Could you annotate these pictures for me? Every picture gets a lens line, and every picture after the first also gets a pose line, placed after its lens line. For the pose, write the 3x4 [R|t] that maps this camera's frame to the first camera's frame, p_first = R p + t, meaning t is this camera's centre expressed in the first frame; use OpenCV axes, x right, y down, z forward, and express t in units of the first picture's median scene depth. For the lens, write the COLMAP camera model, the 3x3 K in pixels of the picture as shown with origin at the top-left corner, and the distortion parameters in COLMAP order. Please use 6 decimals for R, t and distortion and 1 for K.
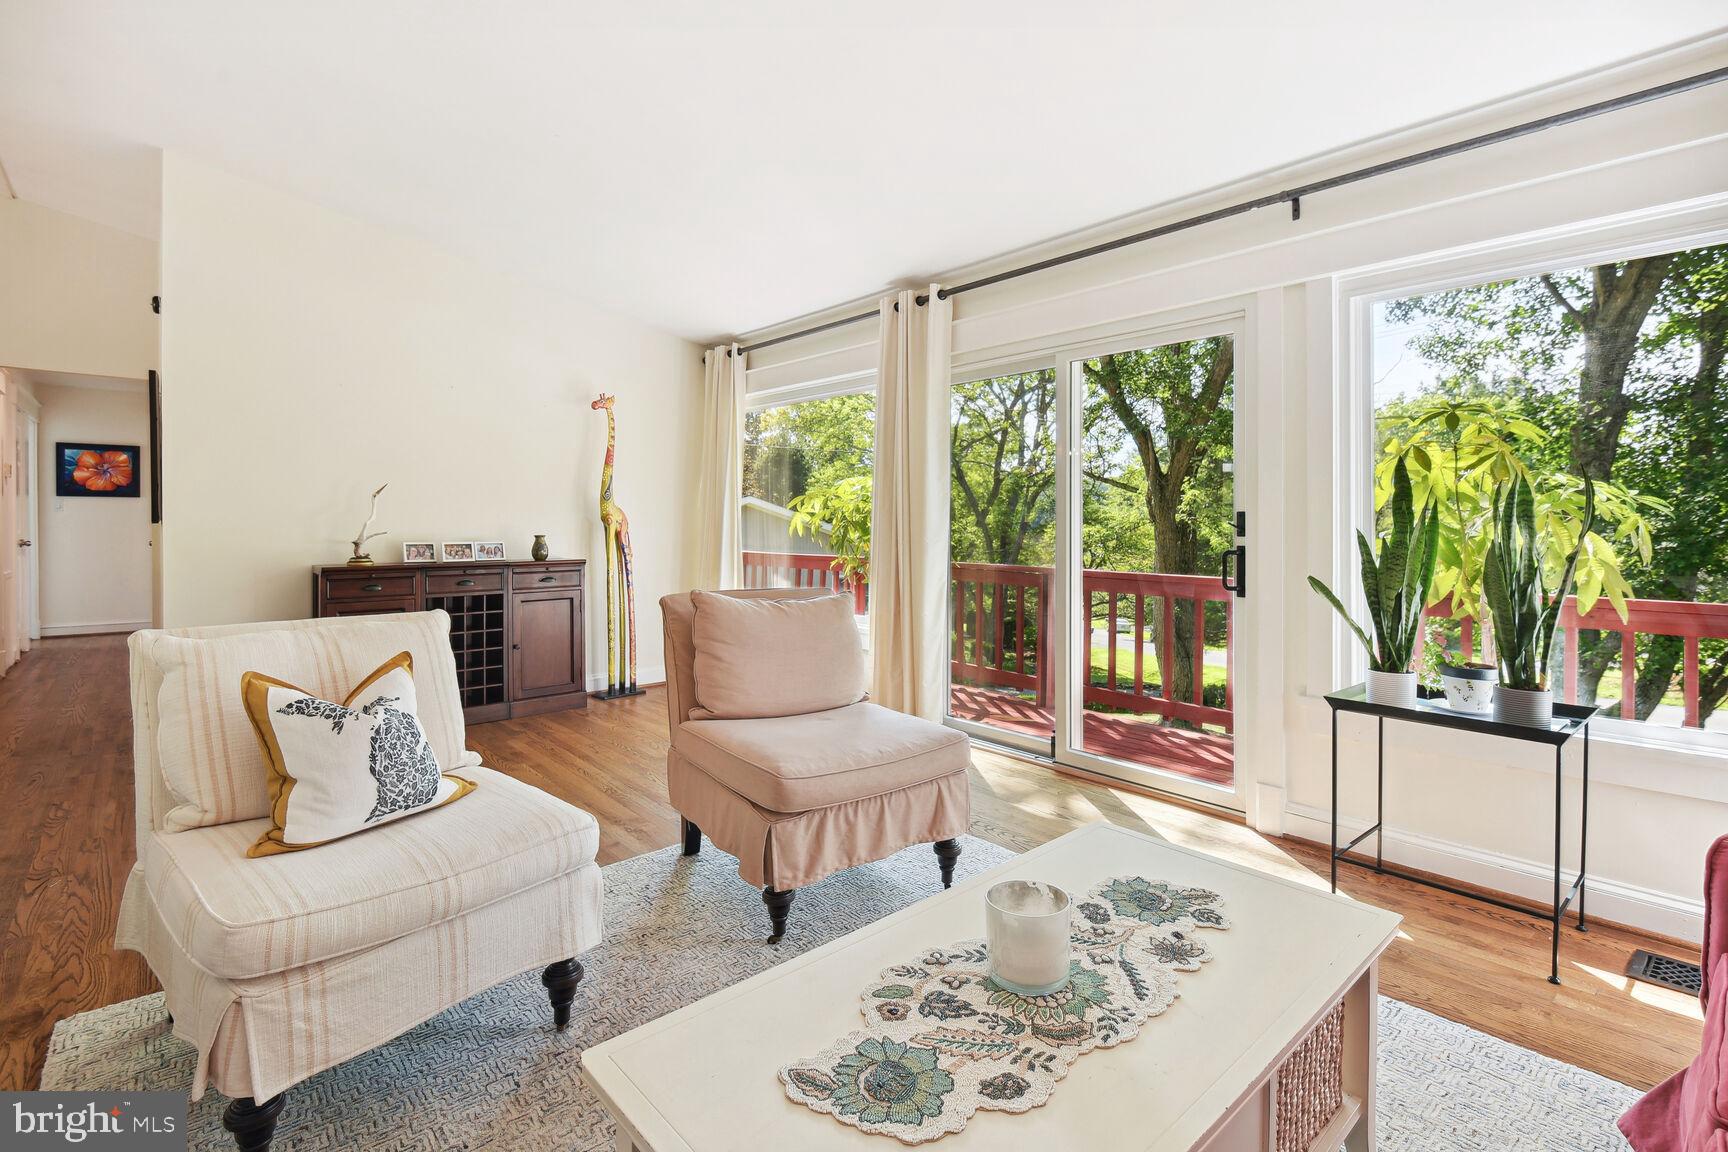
lens RADIAL K [[814.4, 0, 864.5], [0, 814.4, 518.2], [0, 0, 1]] dist [0.023073, -0.022242]
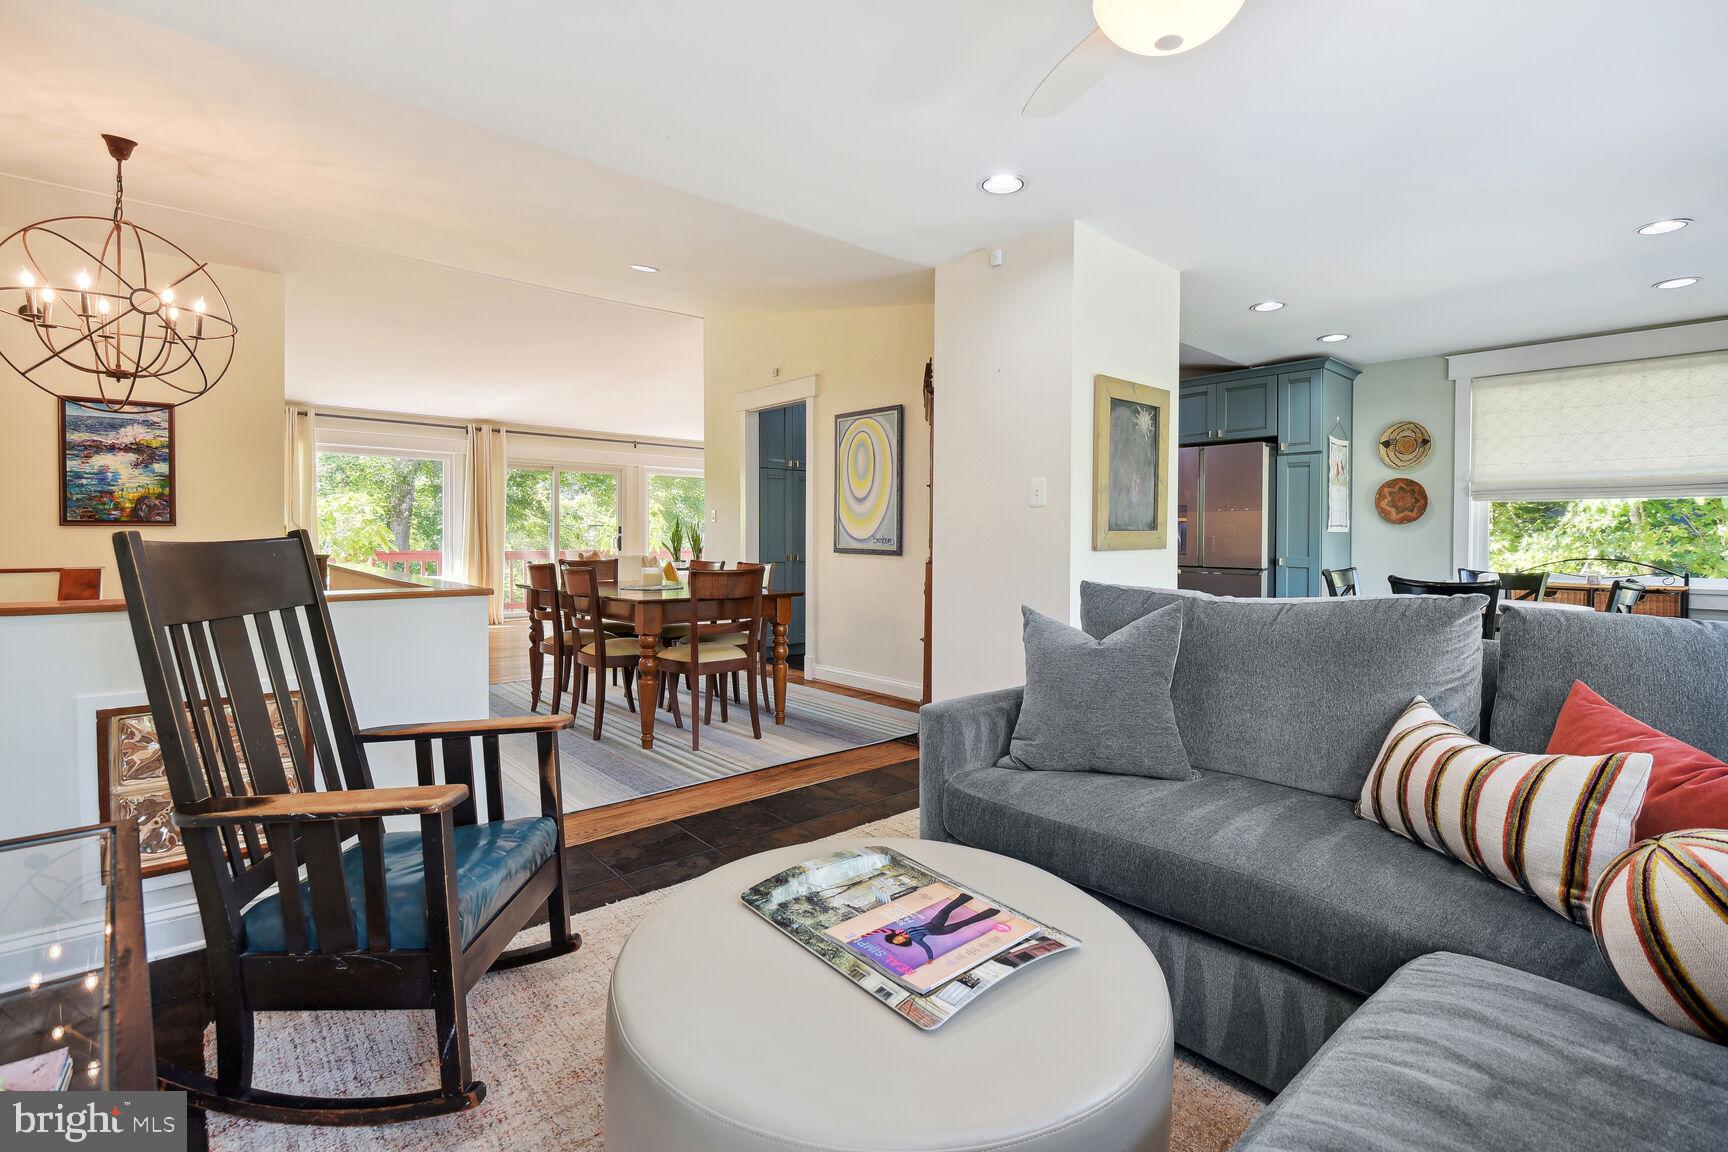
lens RADIAL K [[809.4, 0, 897.4], [0, 809.4, 537.7], [0, 0, 1]] dist [0.003735, -0.010448]
pose [[-0.019623, -0.005978, 0.999790, -2.028805], [-0.010290, 0.999930, 0.005776, 0.006590], [-0.999755, -0.010174, -0.019683, -0.077332]]
